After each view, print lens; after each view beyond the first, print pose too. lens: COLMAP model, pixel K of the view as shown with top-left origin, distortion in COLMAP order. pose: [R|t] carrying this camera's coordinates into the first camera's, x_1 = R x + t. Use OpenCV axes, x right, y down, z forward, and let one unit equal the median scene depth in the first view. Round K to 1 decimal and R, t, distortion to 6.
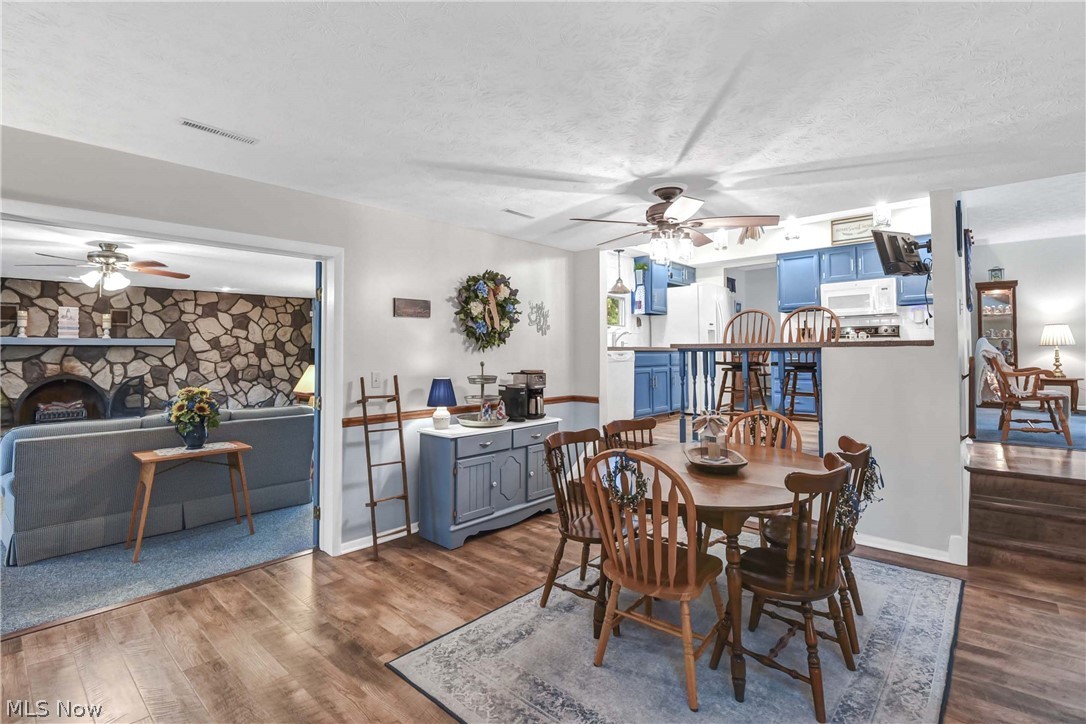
lens RADIAL K [[511.6, 0, 542.2], [0, 511.6, 336.7], [0, 0, 1]] dist [-0.029433, -0.000589]
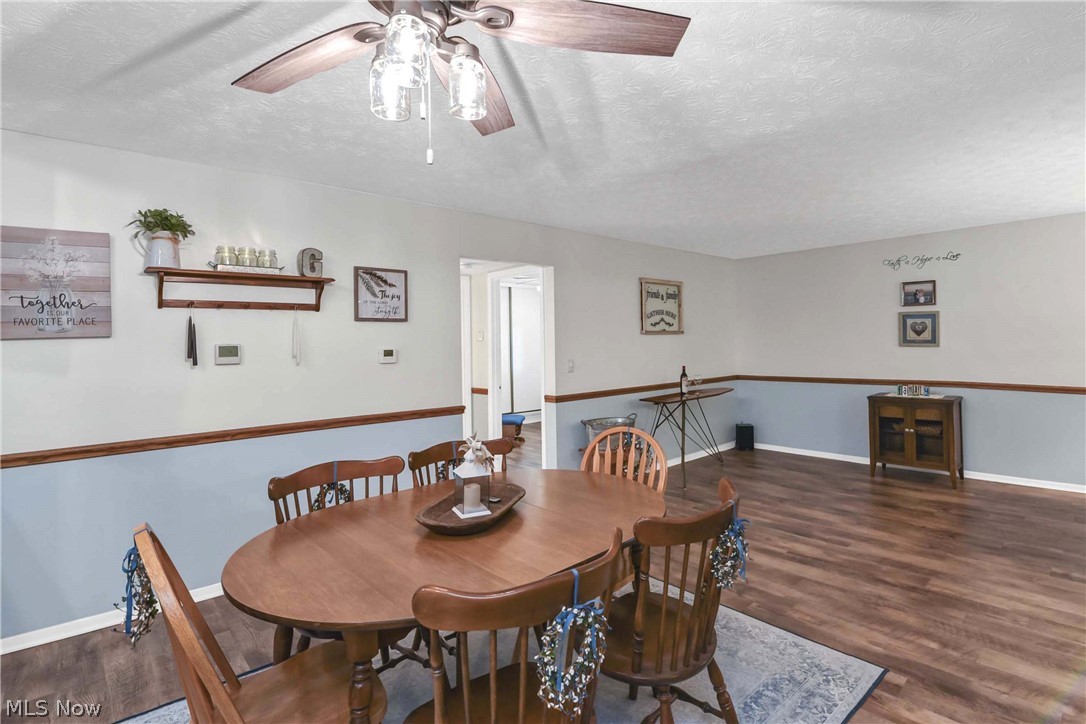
lens RADIAL K [[513.7, 0, 619.0], [0, 513.7, 335.1], [0, 0, 1]] dist [-0.000616, -0.010530]
pose [[-0.999202, 0.029843, 0.026538, 0.100373], [0.028438, 0.998251, -0.051831, 0.044929], [-0.028038, -0.051035, -0.998303, 1.389203]]
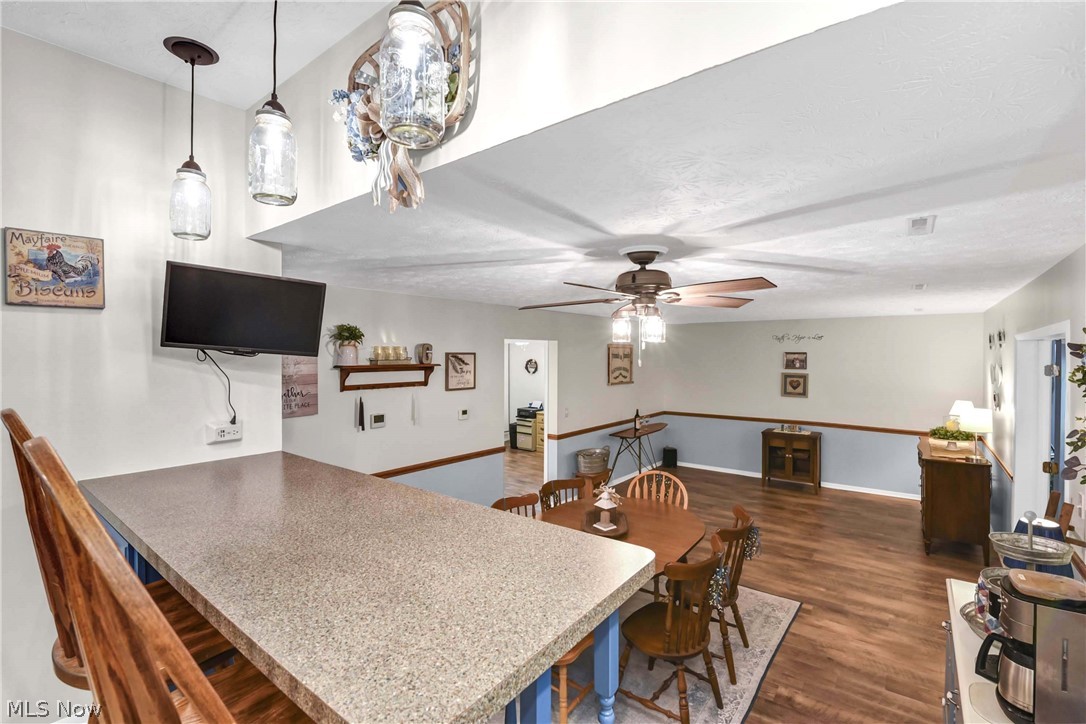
lens RADIAL K [[465.0, 0, 580.7], [0, 465.0, 356.0], [0, 0, 1]] dist [-0.001514, -0.011188]
pose [[-0.991945, 0.006045, -0.126526, 0.447237], [0.010123, 0.999449, -0.031613, -0.108314], [0.126265, -0.032639, -0.991459, 1.750087]]
